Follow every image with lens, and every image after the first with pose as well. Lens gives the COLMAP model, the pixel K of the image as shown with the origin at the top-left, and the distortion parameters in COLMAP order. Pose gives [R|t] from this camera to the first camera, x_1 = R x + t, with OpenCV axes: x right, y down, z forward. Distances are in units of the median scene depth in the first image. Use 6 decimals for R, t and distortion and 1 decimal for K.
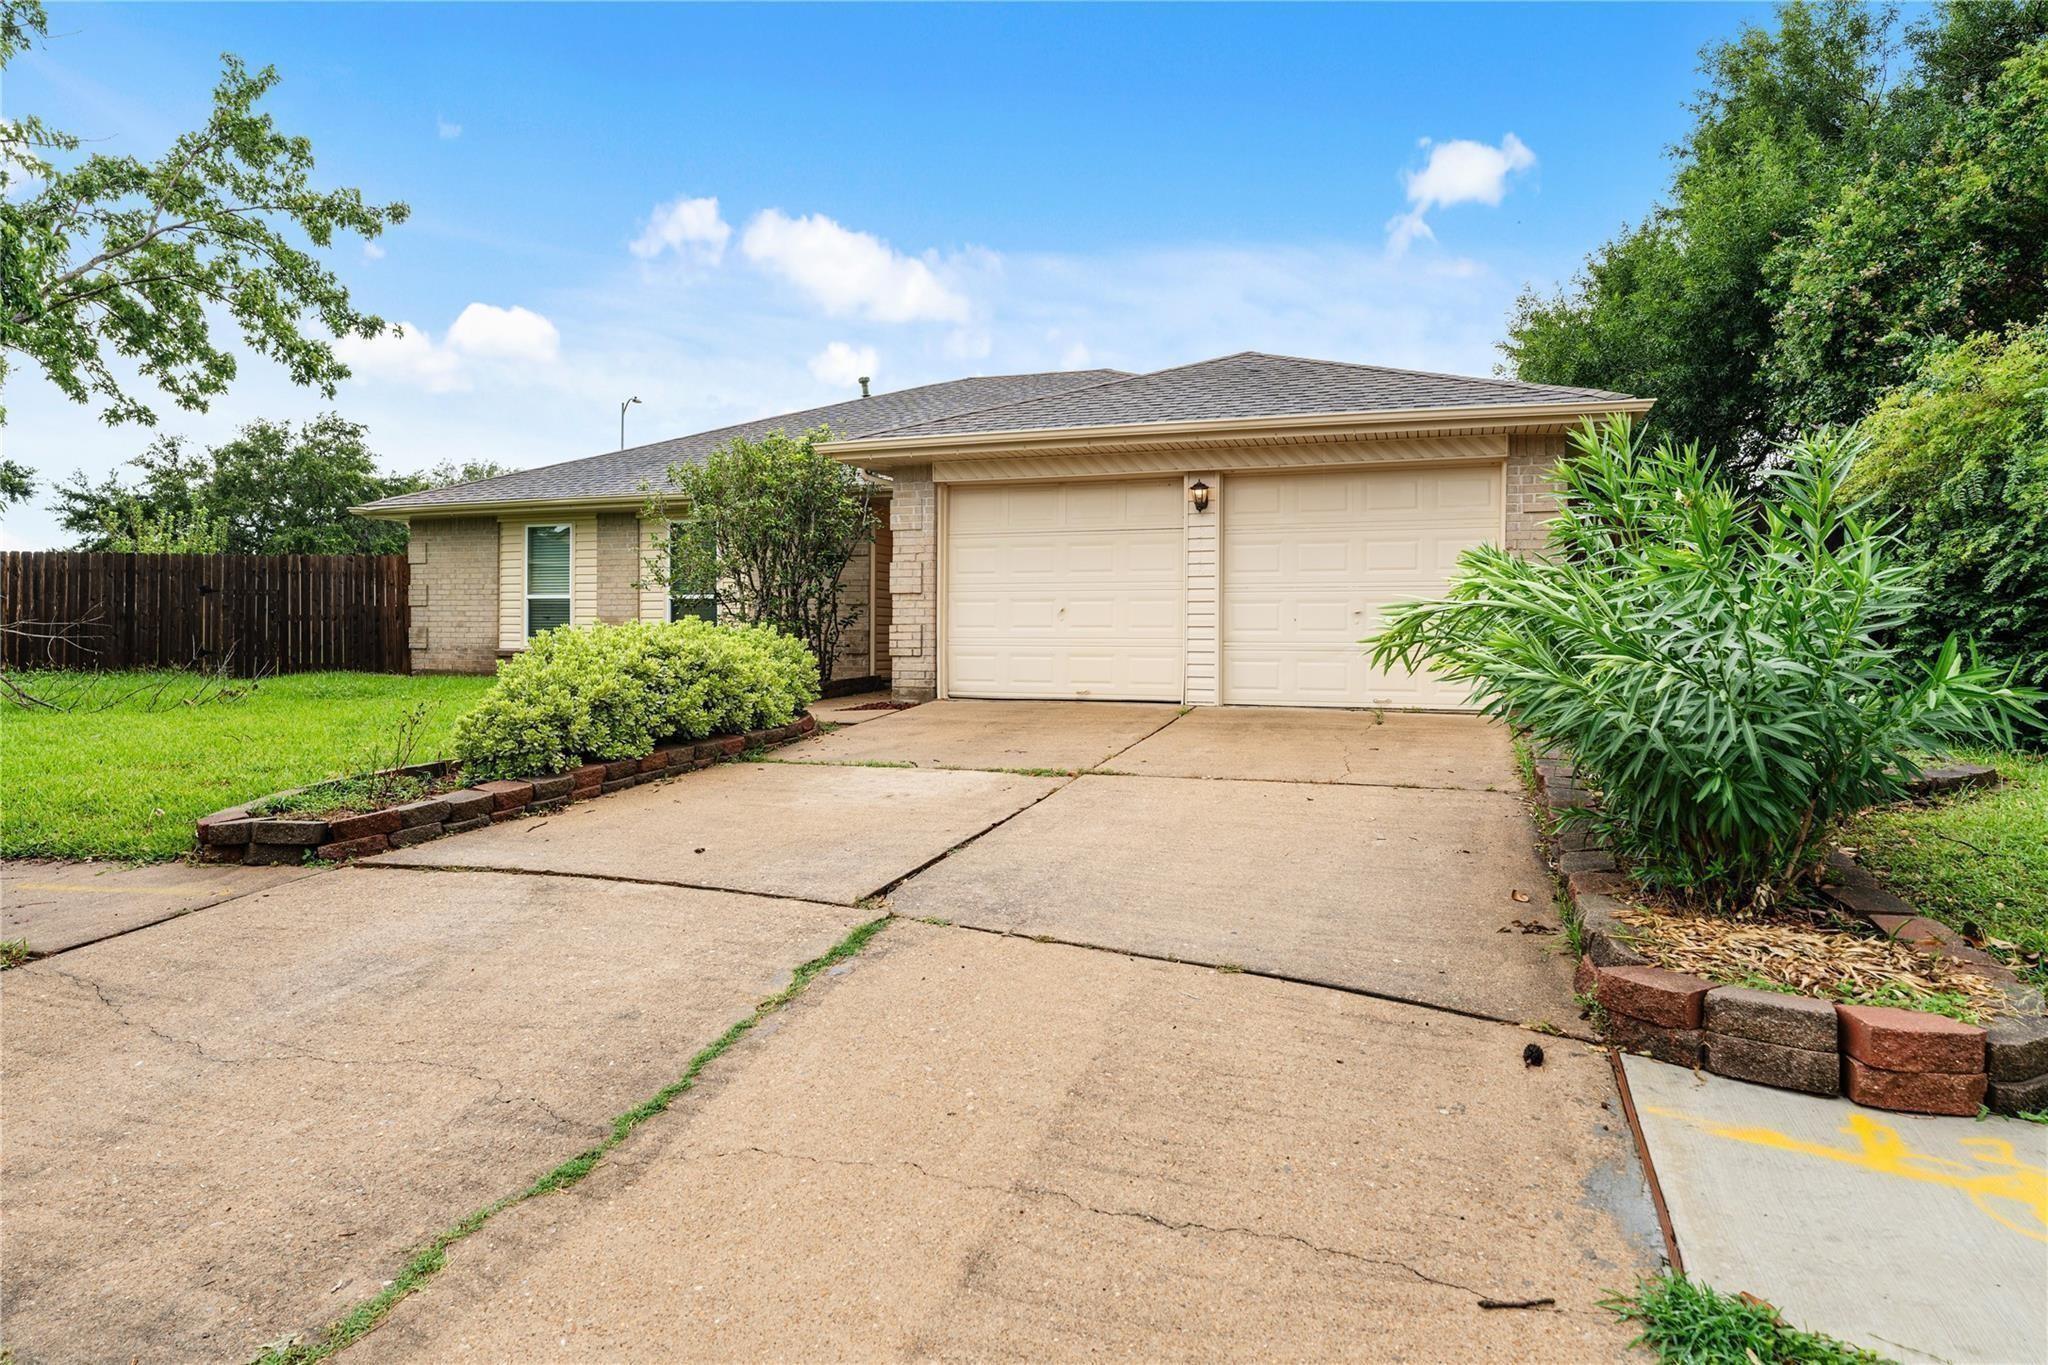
lens RADIAL K [[1148.3, 0, 1025.3], [0, 1148.3, 630.2], [0, 0, 1]] dist [-0.018776, 0.000190]
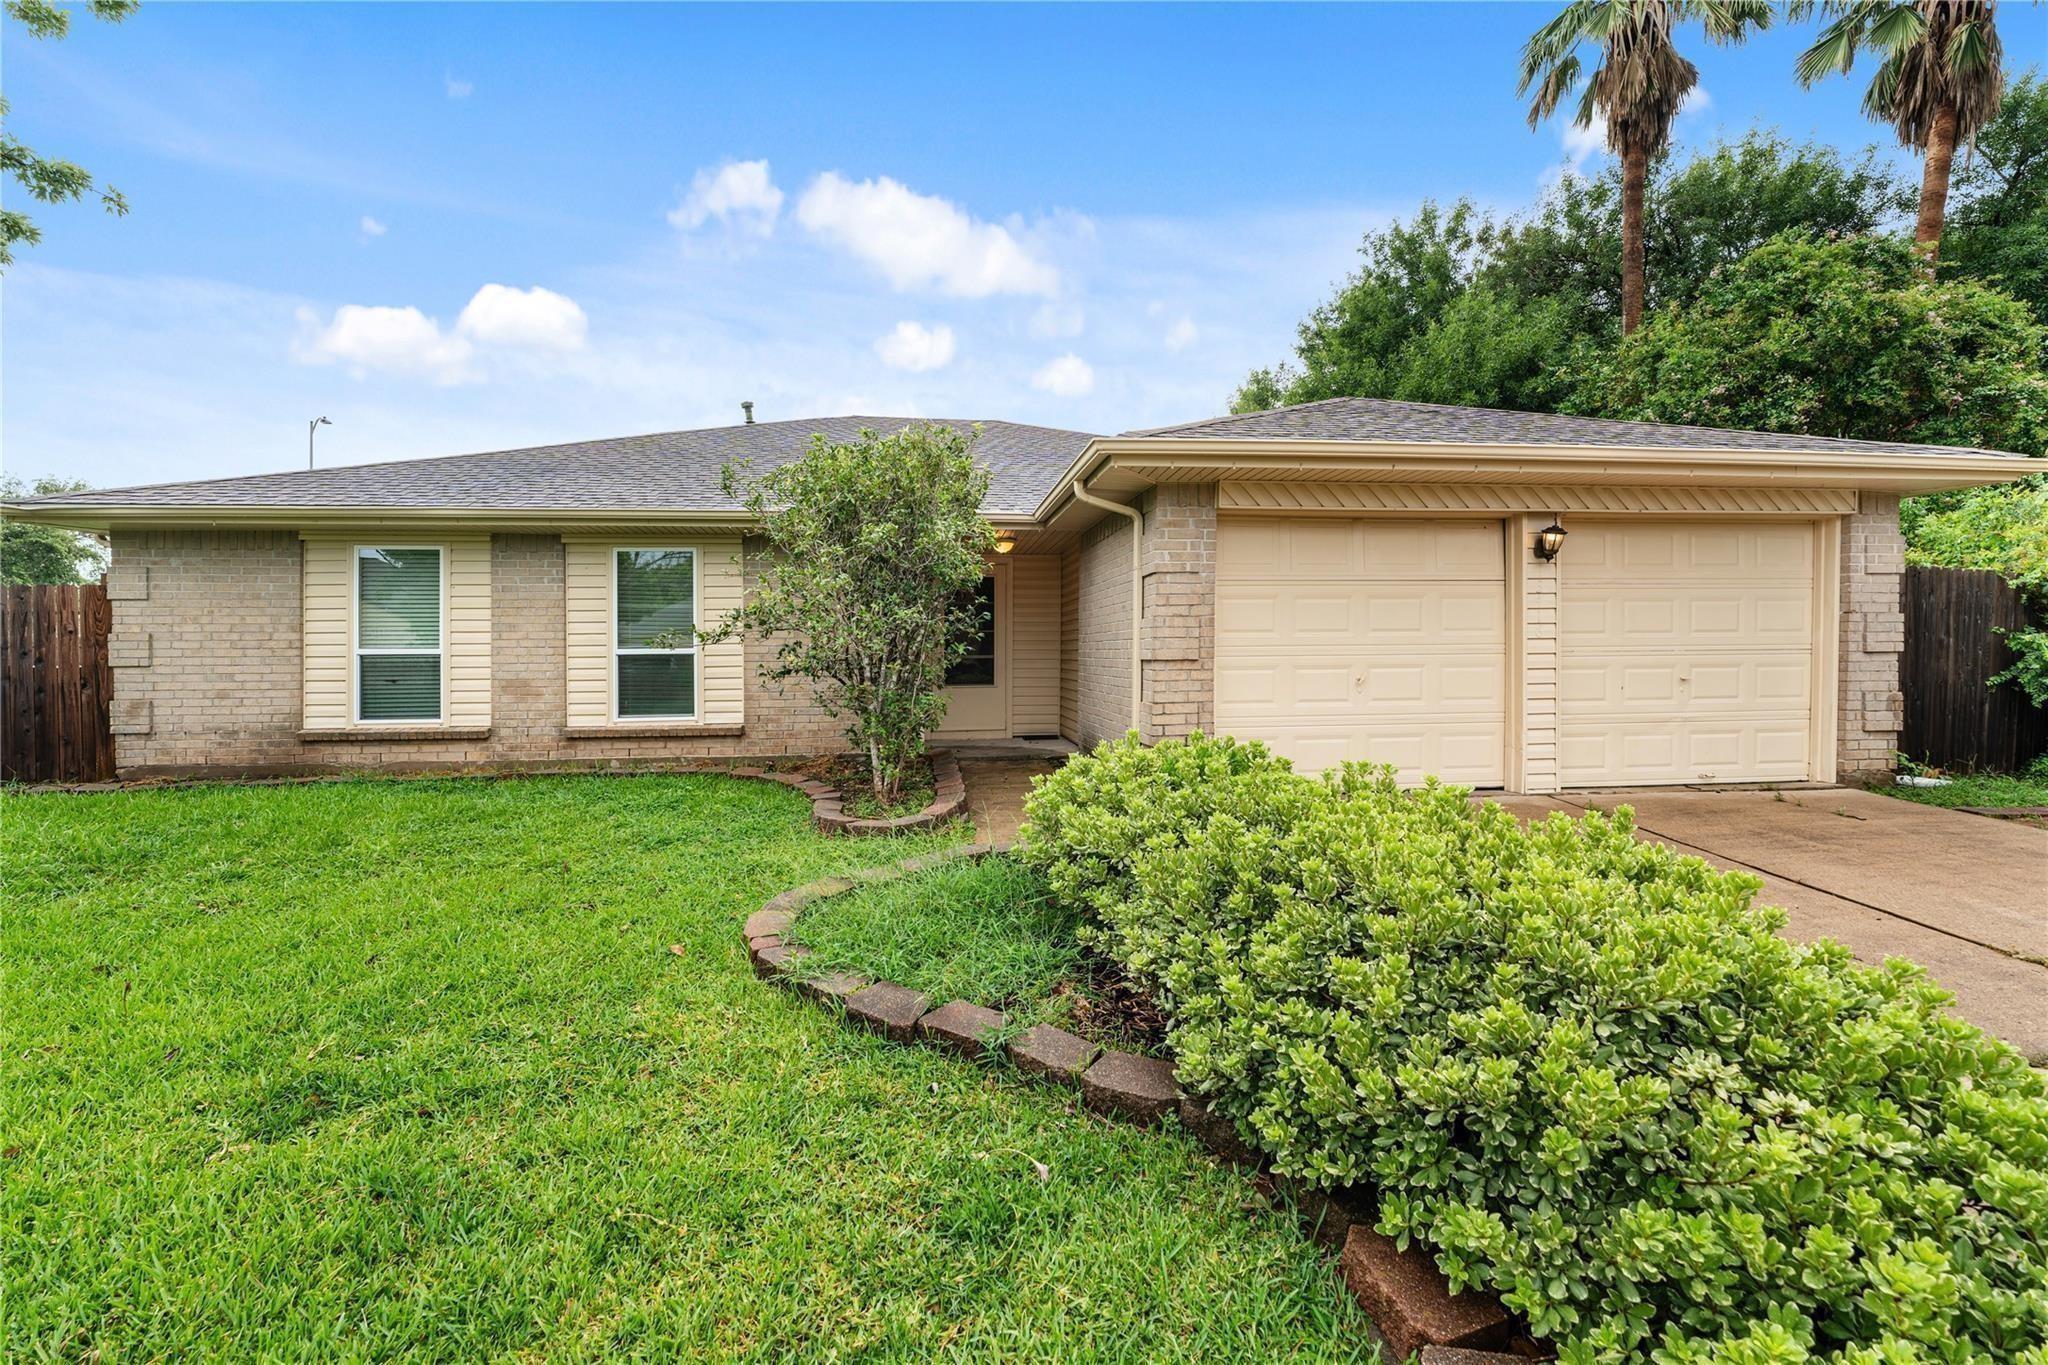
lens RADIAL K [[838.3, 0, 1023.5], [0, 838.3, 651.2], [0, 0, 1]] dist [0.000075, -0.000153]
pose [[0.910681, -0.009555, 0.413000, -0.285343], [0.008848, 0.999954, 0.003625, -0.028202], [-0.413016, 0.000353, 0.910724, 0.390554]]
